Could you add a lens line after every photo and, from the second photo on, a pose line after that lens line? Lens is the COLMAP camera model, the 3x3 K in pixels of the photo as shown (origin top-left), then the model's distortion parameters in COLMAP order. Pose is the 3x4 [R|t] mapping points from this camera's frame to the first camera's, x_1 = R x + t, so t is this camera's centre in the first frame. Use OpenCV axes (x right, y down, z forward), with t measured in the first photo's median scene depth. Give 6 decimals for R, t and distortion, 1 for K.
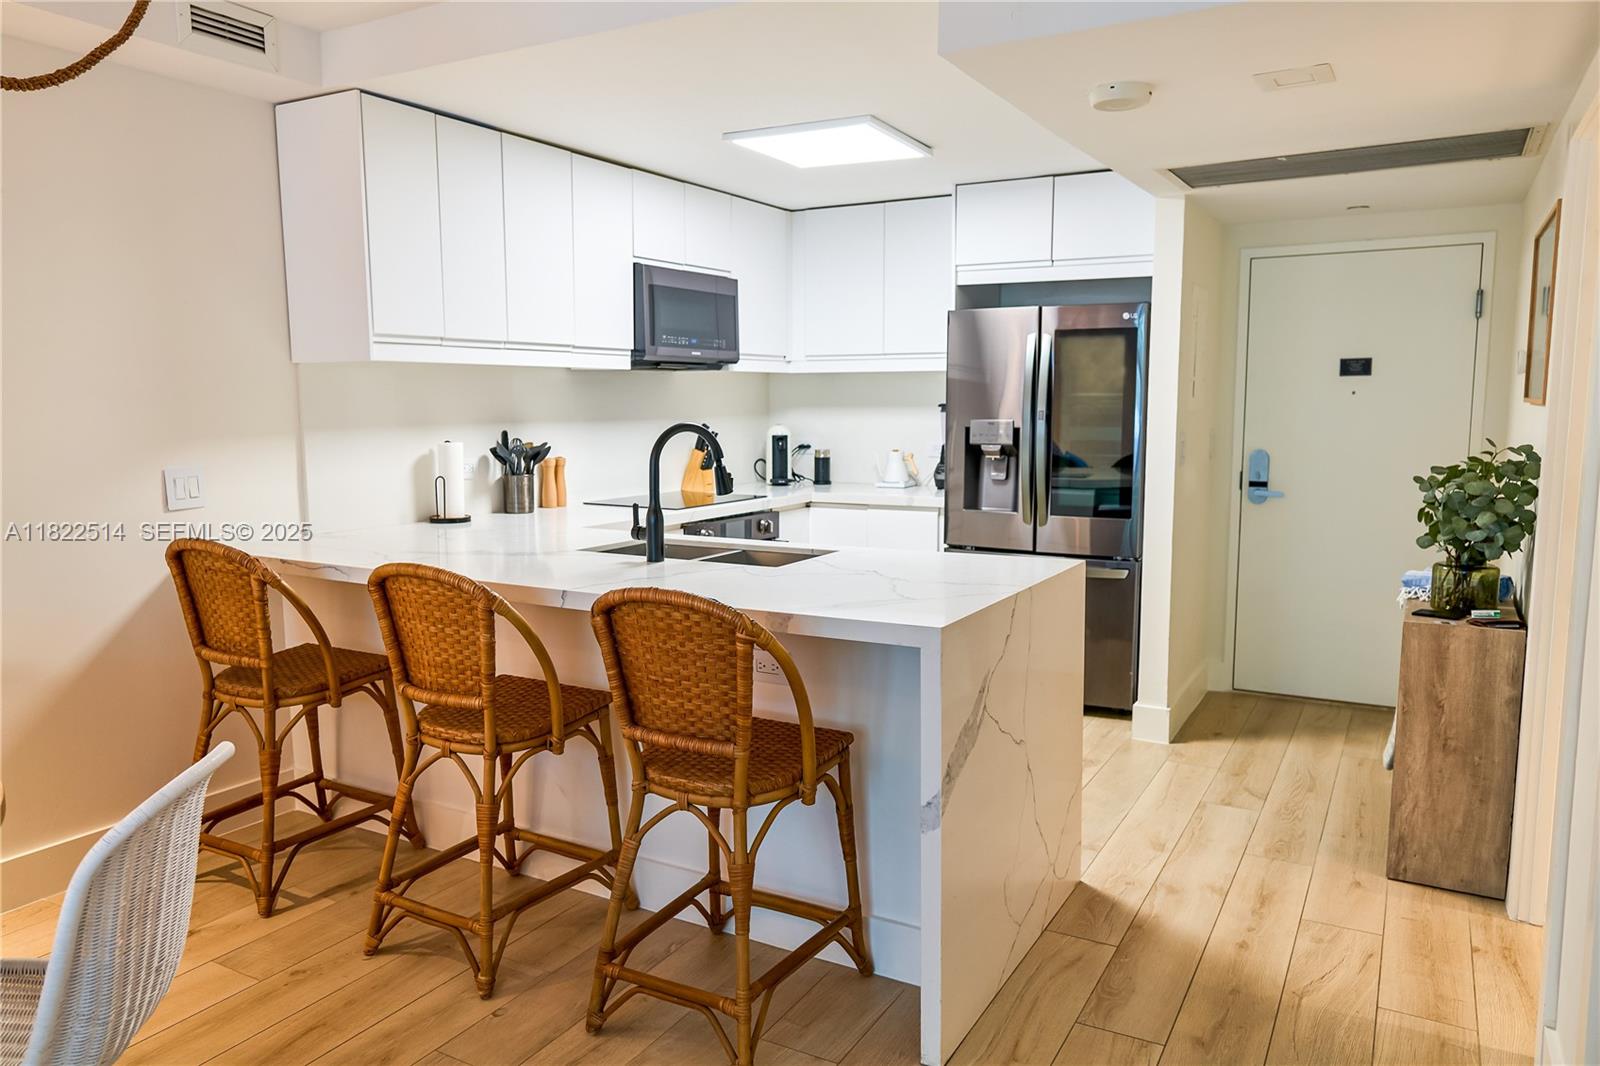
lens RADIAL K [[1141.8, 0, 825.5], [0, 1141.8, 540.1], [0, 0, 1]] dist [-0.012625, 0.008797]
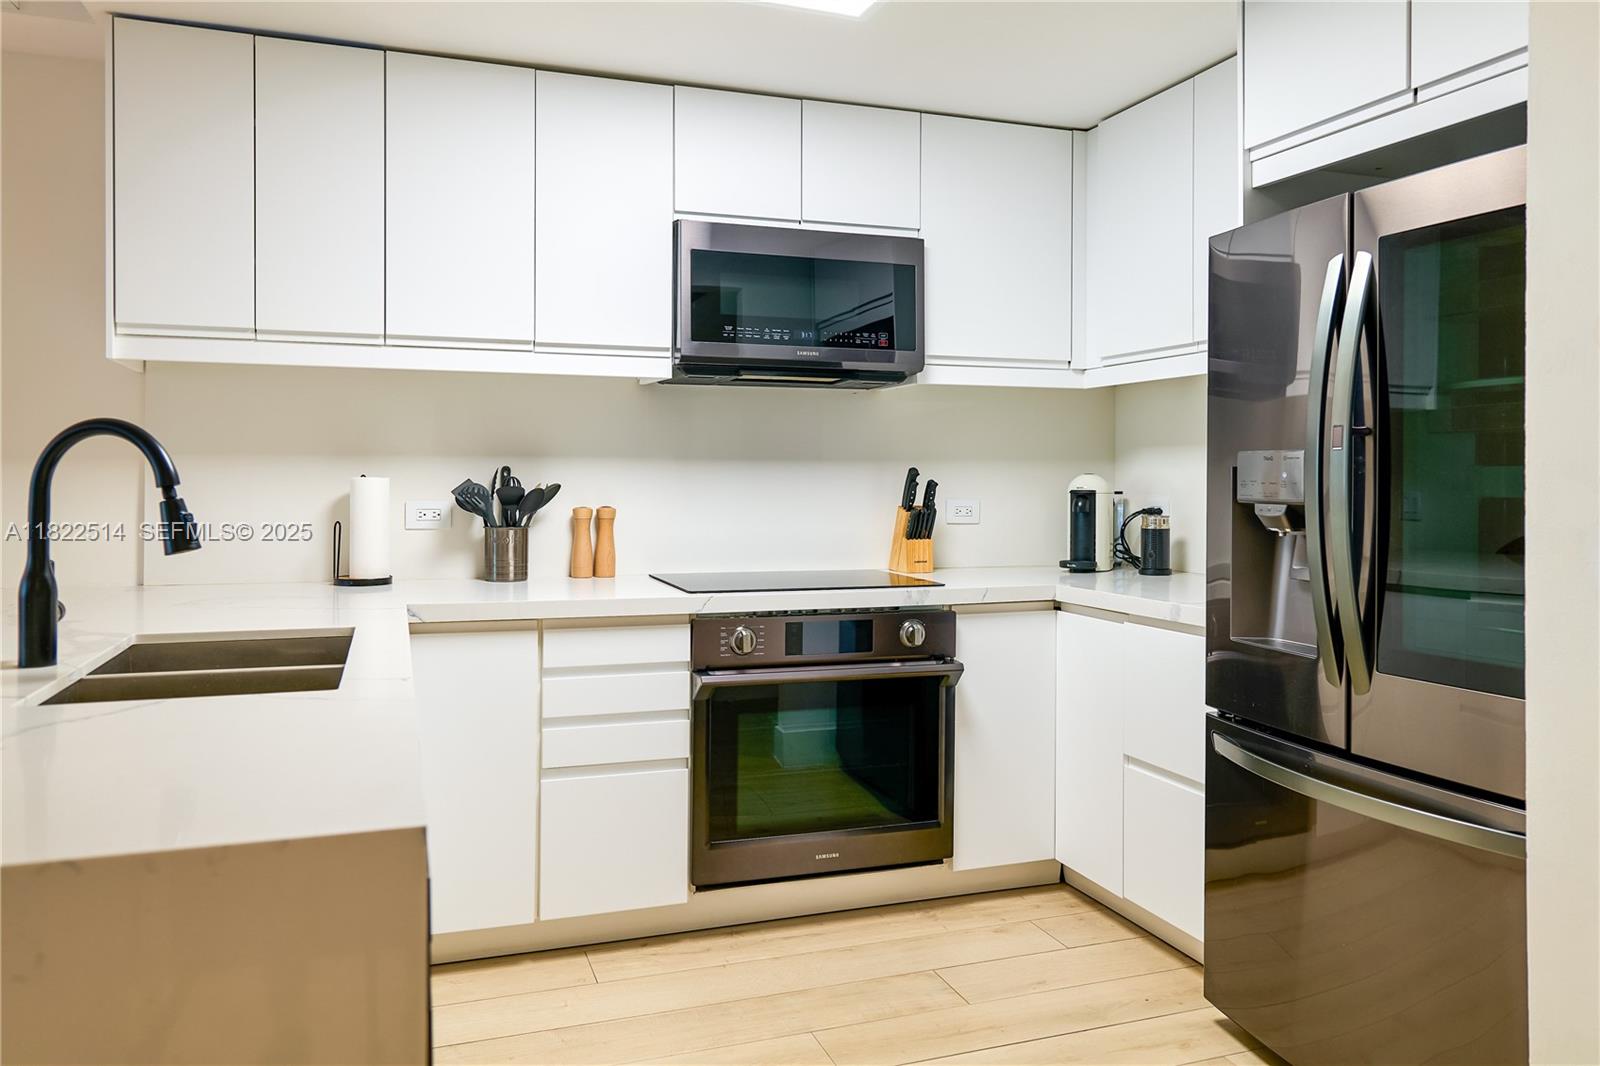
lens RADIAL K [[1198.8, 0, 791.7], [0, 1198.8, 519.6], [0, 0, 1]] dist [0.024822, -0.006481]
pose [[0.734151, 0.028897, -0.678371, 0.506815], [-0.087836, 0.994741, -0.052685, -0.050427], [0.673281, 0.098264, 0.732828, 0.752219]]
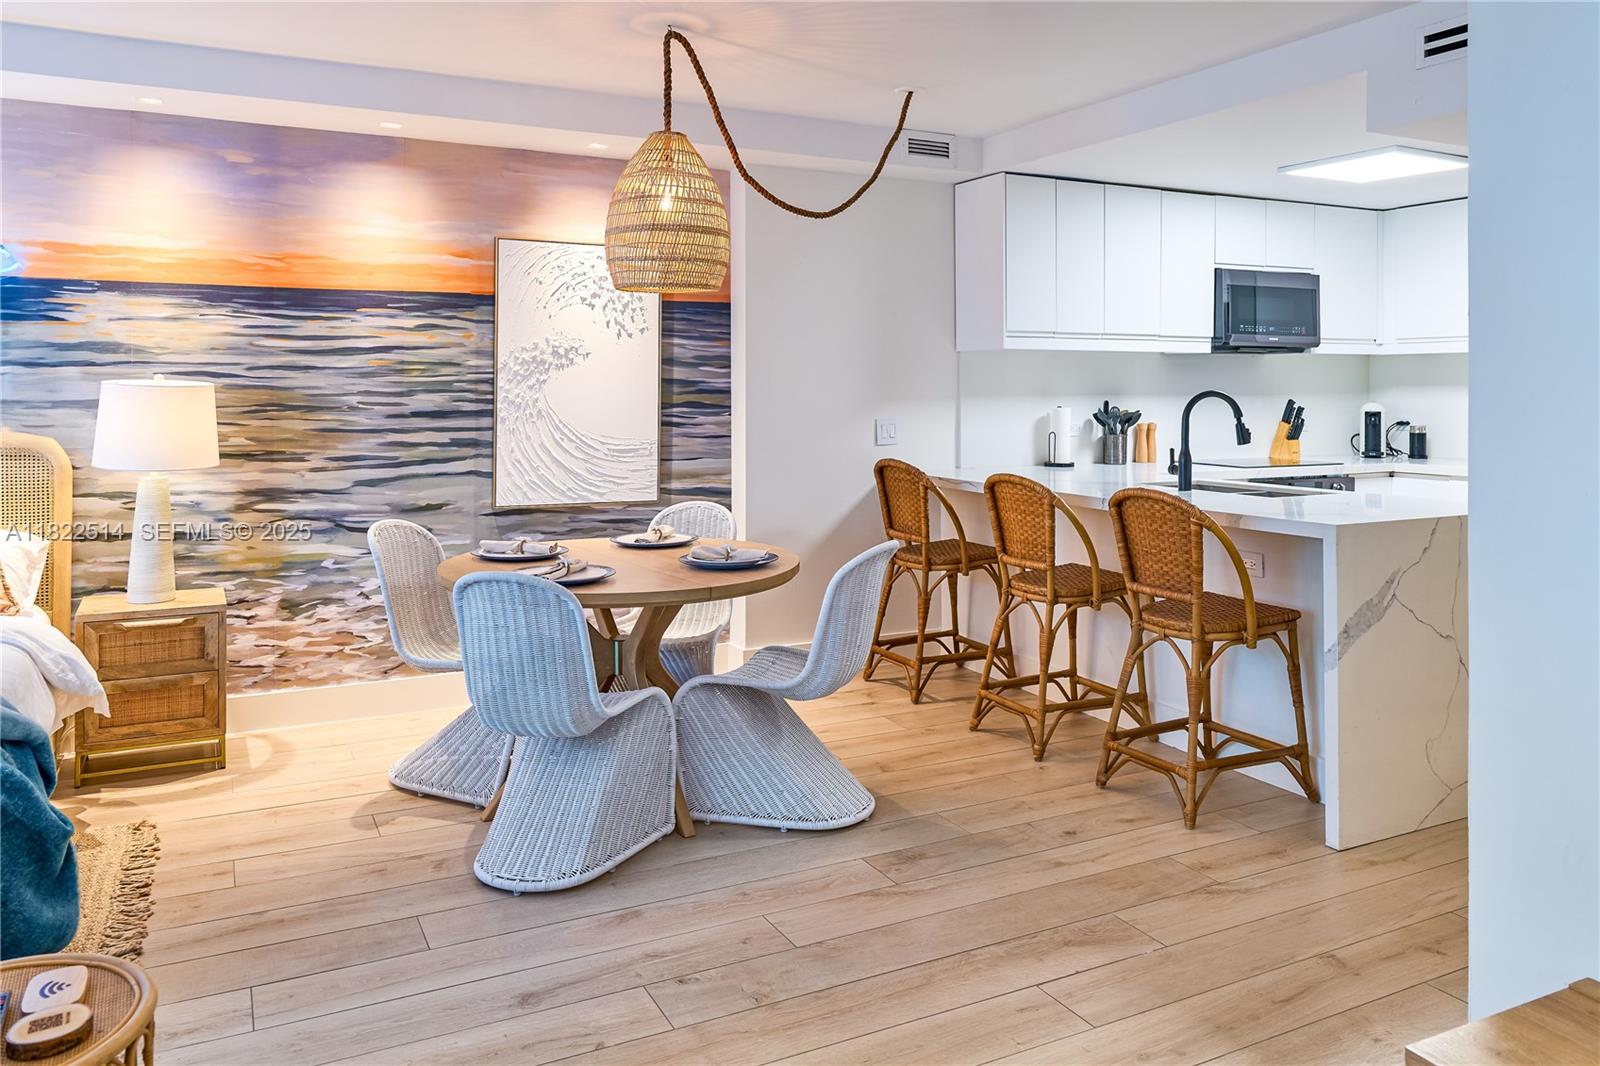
lens RADIAL K [[1141.8, 0, 760.8], [0, 1141.8, 386.6], [0, 0, 1]] dist [-0.012625, 0.008797]
pose [[0.810142, 0.003392, -0.586224, 0.219846], [-0.074981, 0.992370, -0.097878, 0.061023], [0.581418, 0.123251, 0.804215, -0.377492]]
